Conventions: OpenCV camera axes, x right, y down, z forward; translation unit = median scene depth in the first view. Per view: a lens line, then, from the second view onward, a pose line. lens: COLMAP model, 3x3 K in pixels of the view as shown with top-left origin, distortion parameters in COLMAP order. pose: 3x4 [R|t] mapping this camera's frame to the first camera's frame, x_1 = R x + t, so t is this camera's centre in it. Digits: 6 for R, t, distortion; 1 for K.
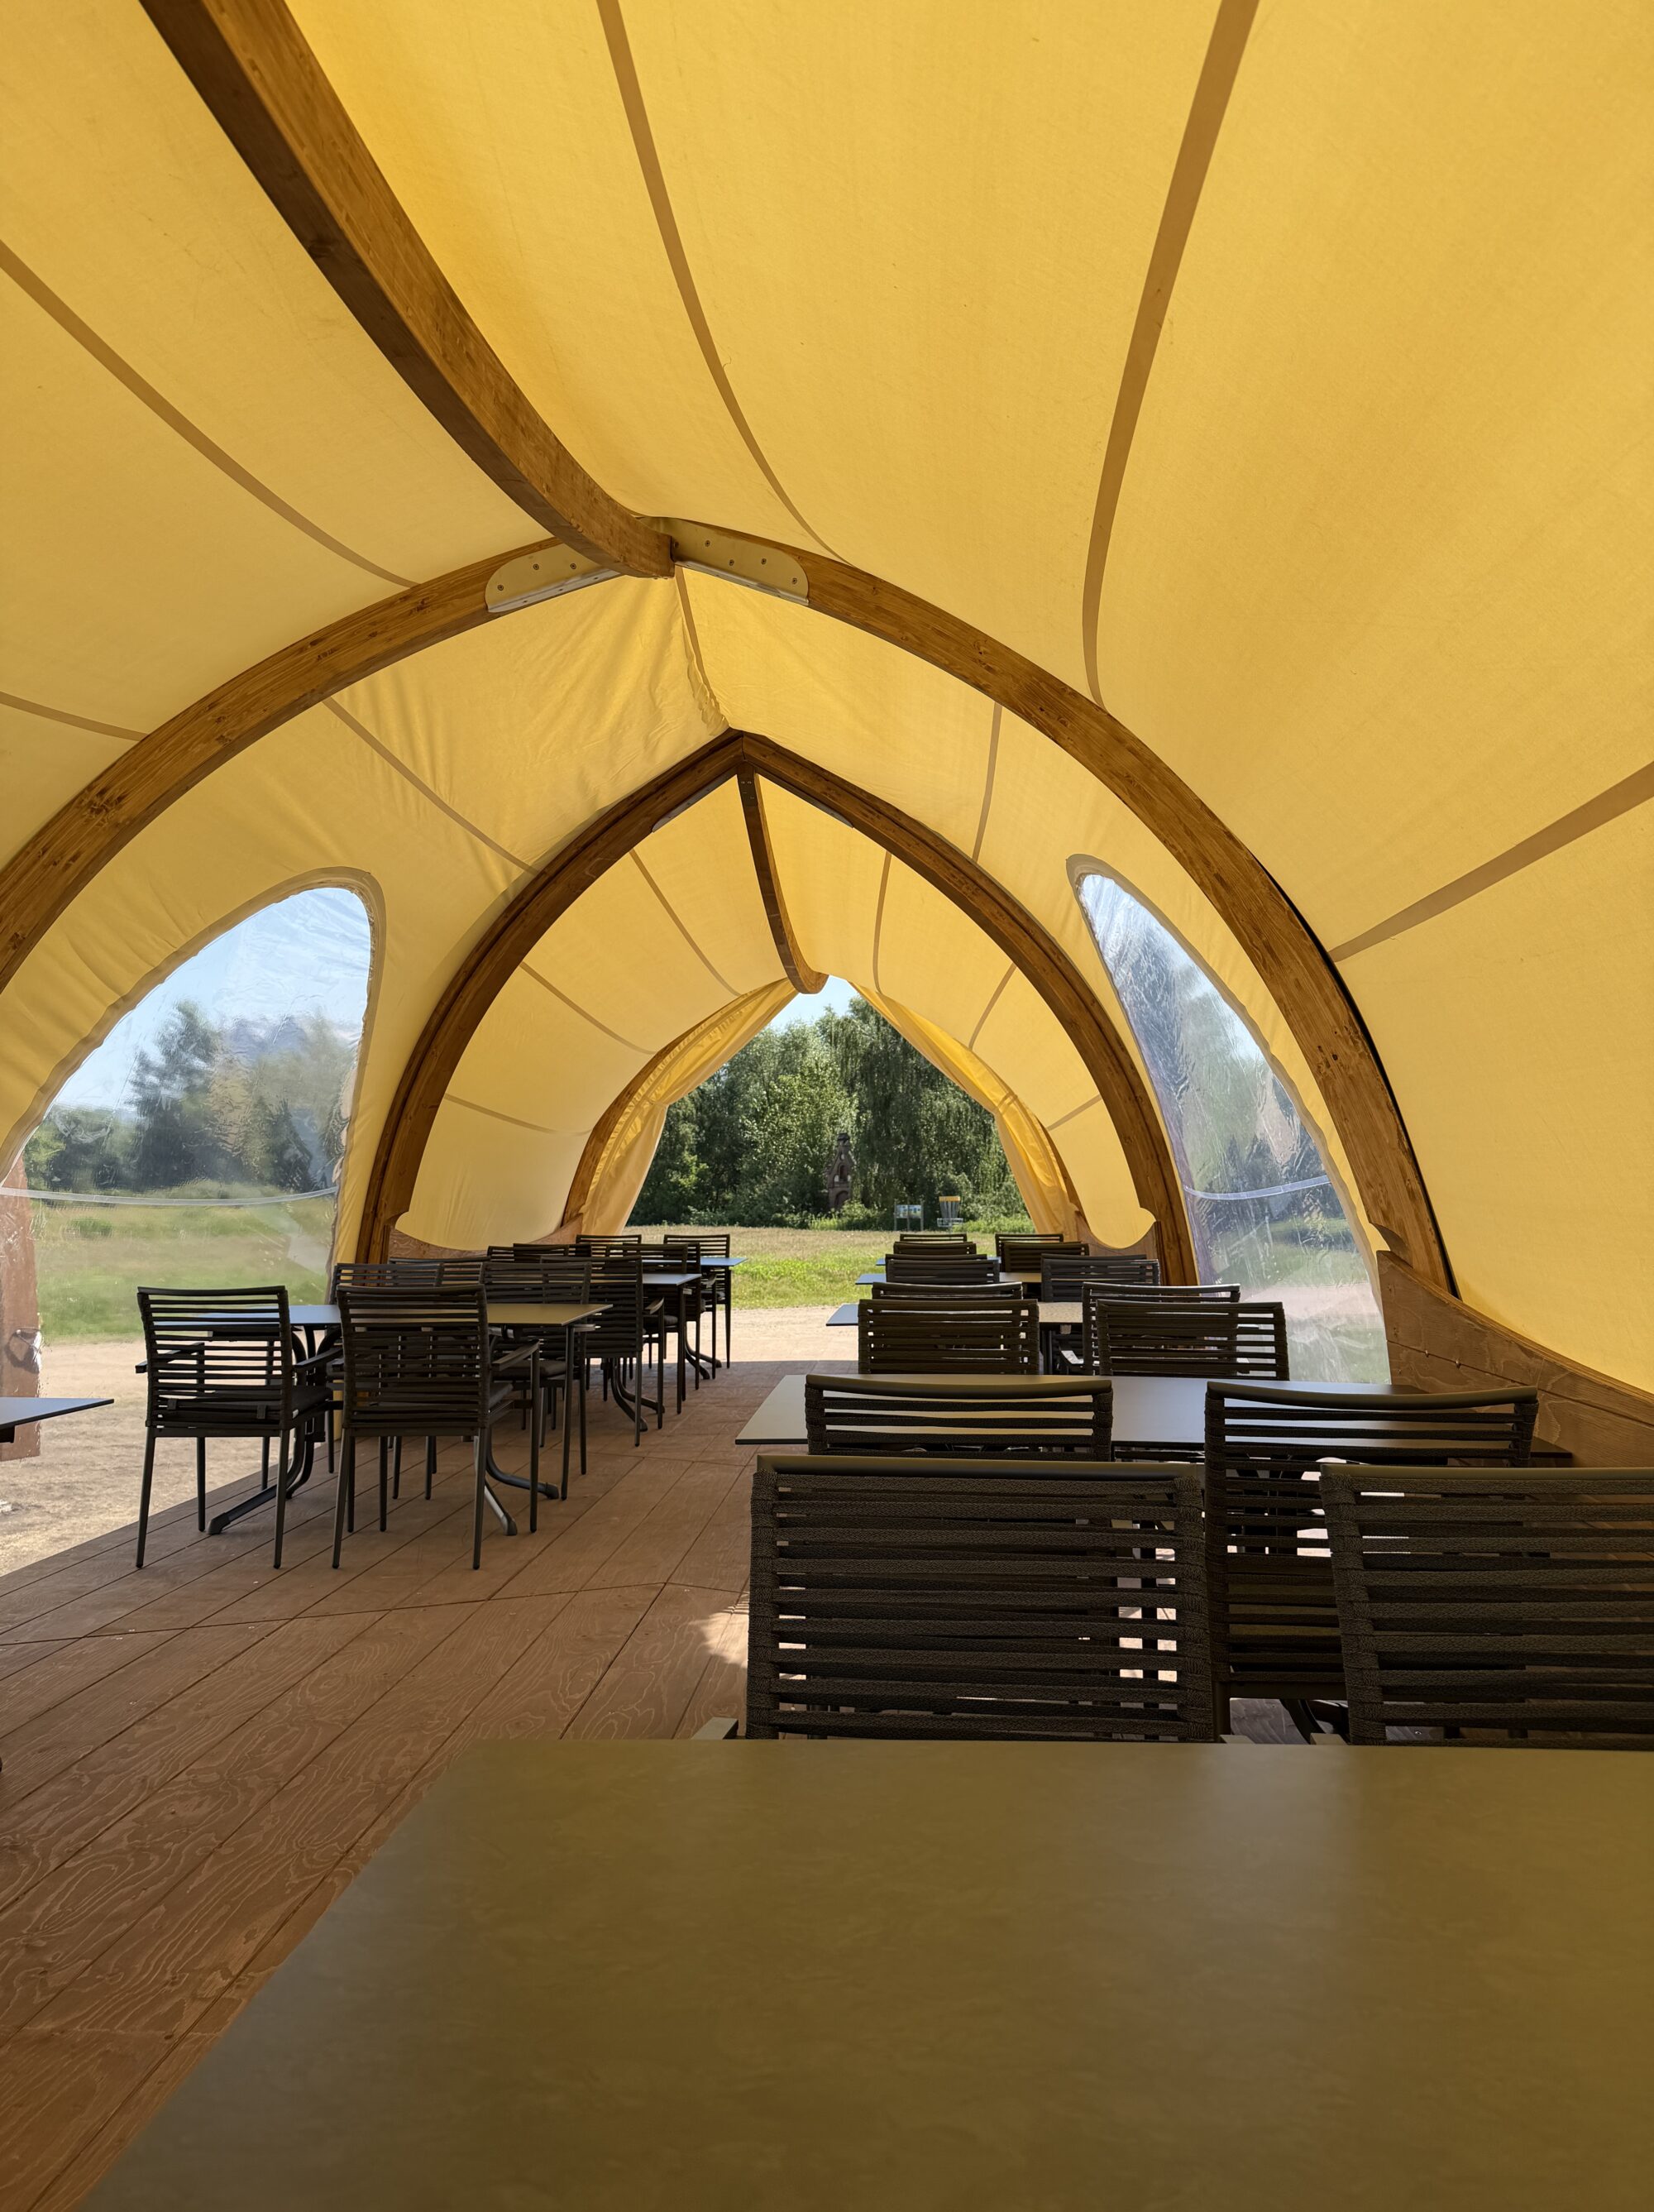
lens RADIAL K [[1533.5, 0, 832.7], [0, 1533.5, 1105.8], [0, 0, 1]] dist [-0.002222, -0.018742]
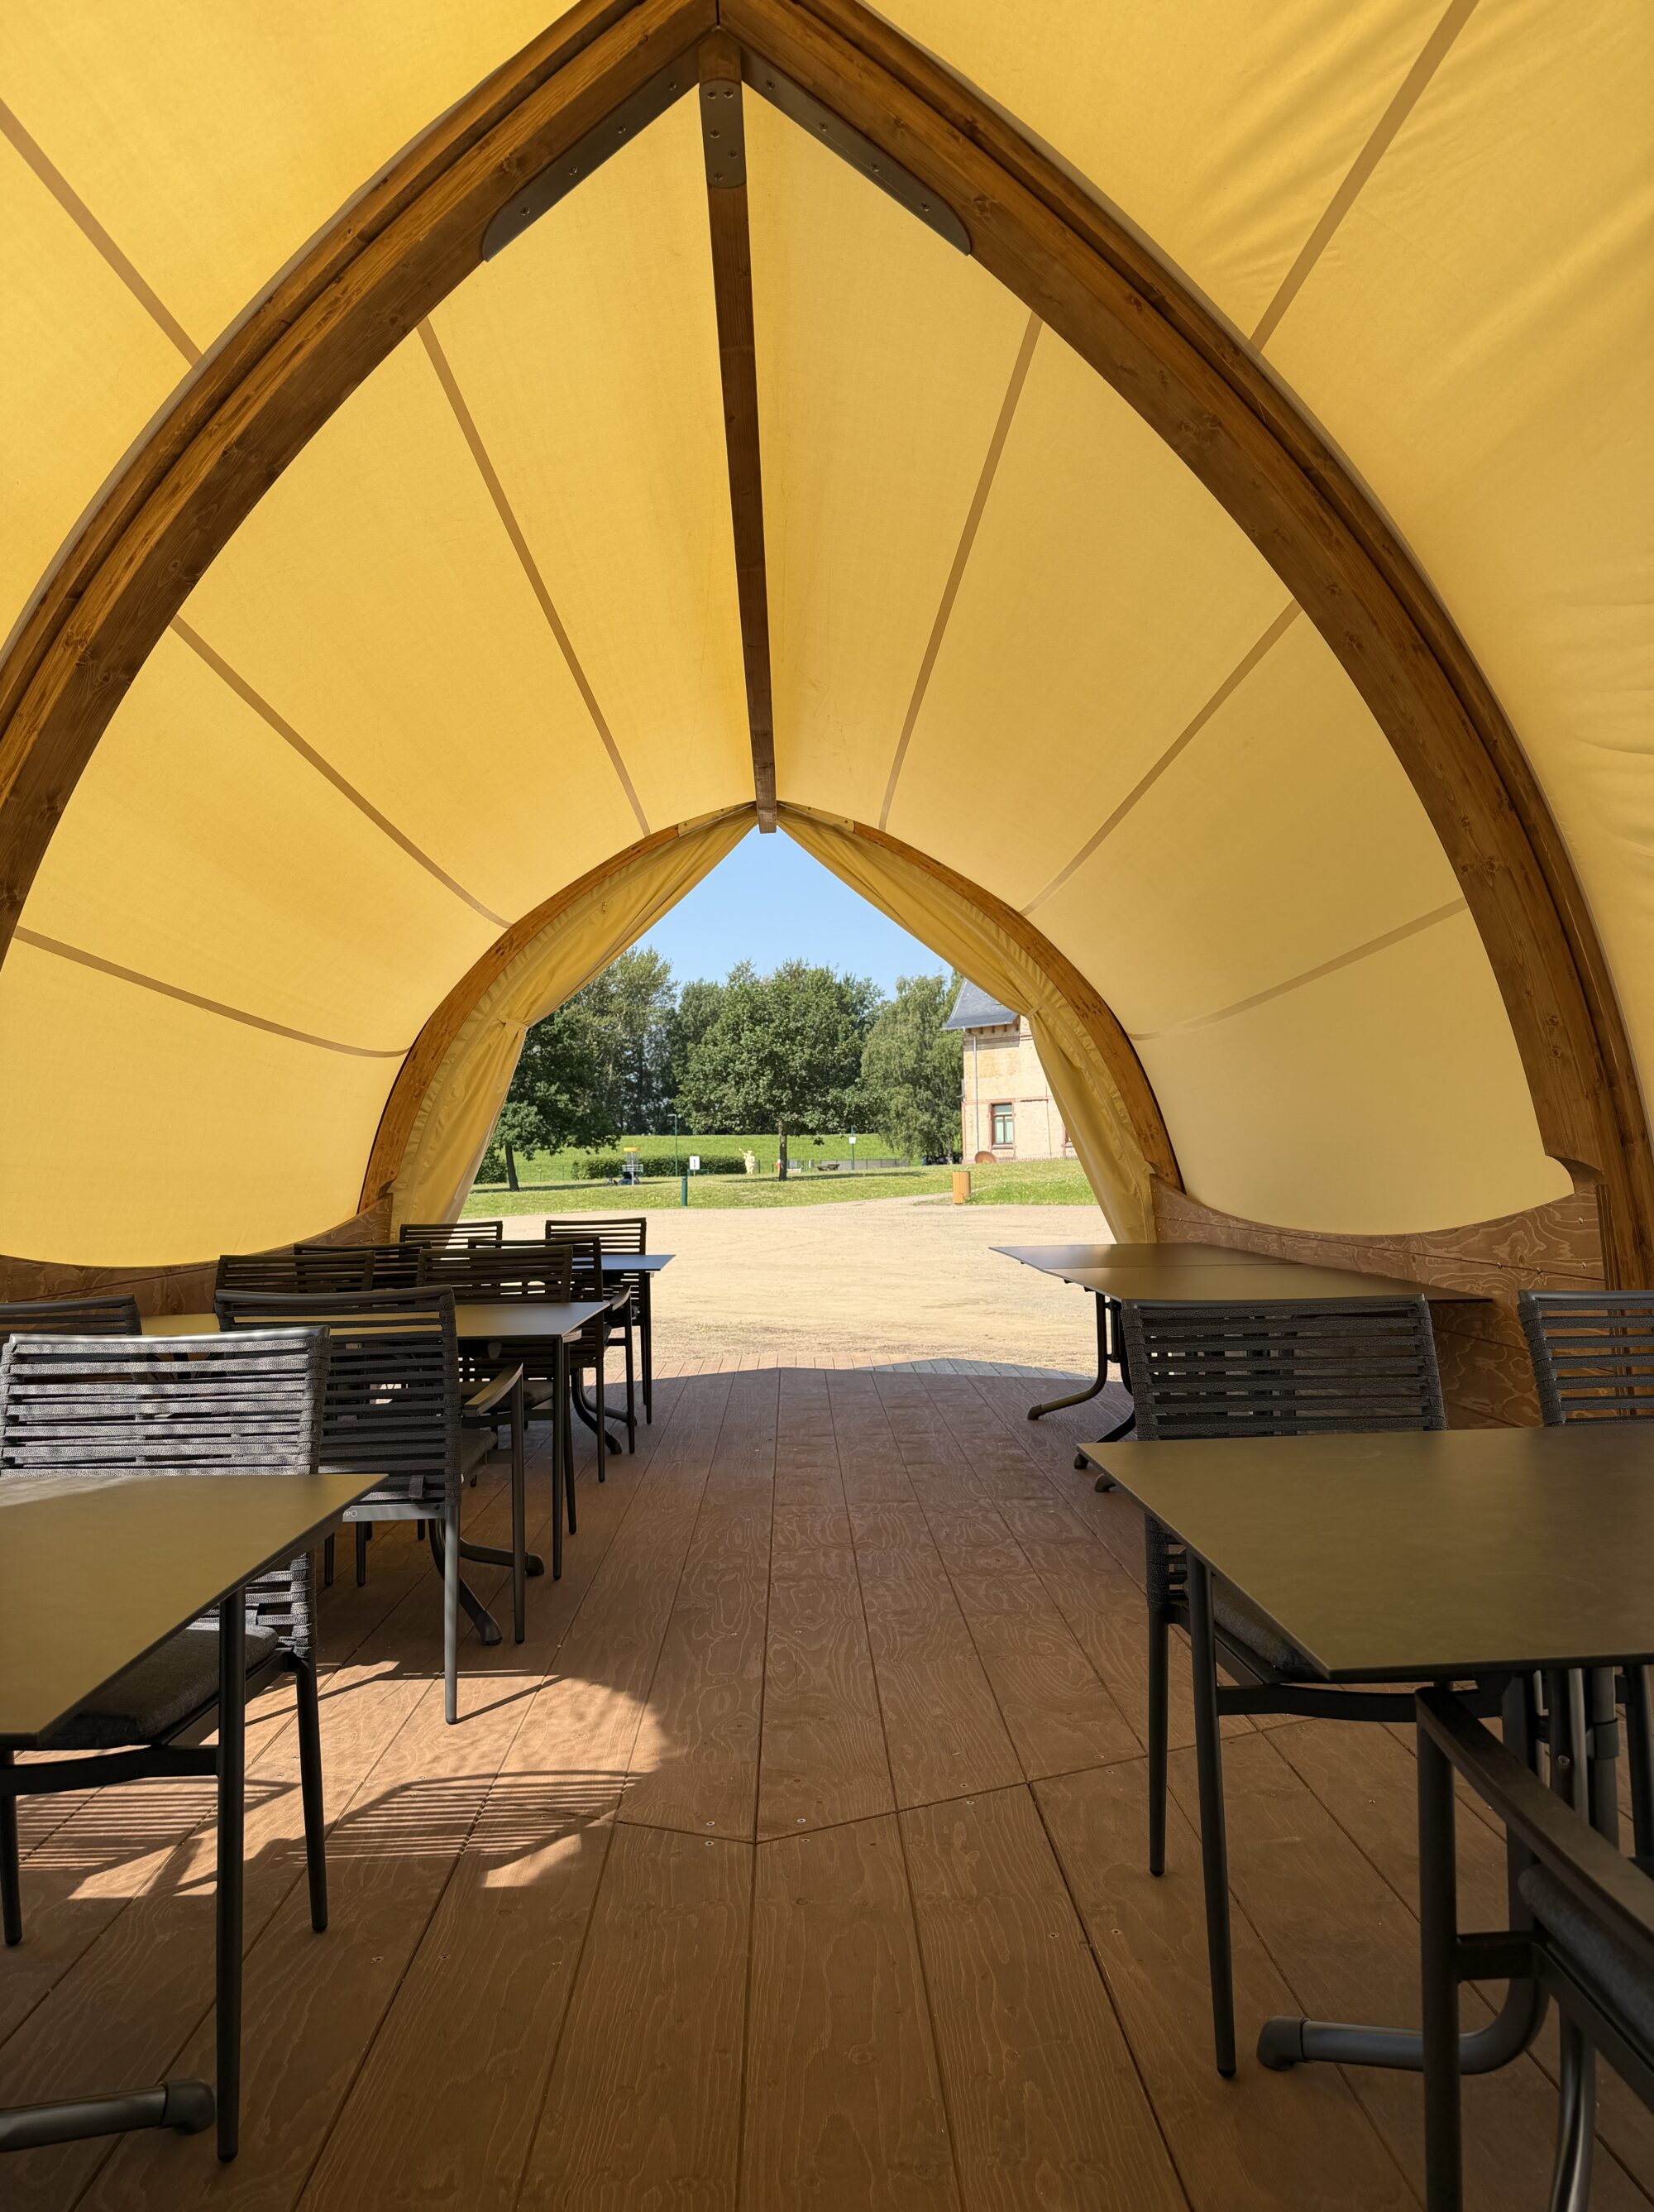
lens RADIAL K [[1533.5, 0, 837.5], [0, 1533.5, 1105.8], [0, 0, 1]] dist [-0.002222, -0.018742]
pose [[-0.994955, 0.016788, -0.098908, -0.088078], [0.026225, 0.995141, -0.094900, 0.102319], [0.096834, -0.097015, -0.990561, 1.565109]]
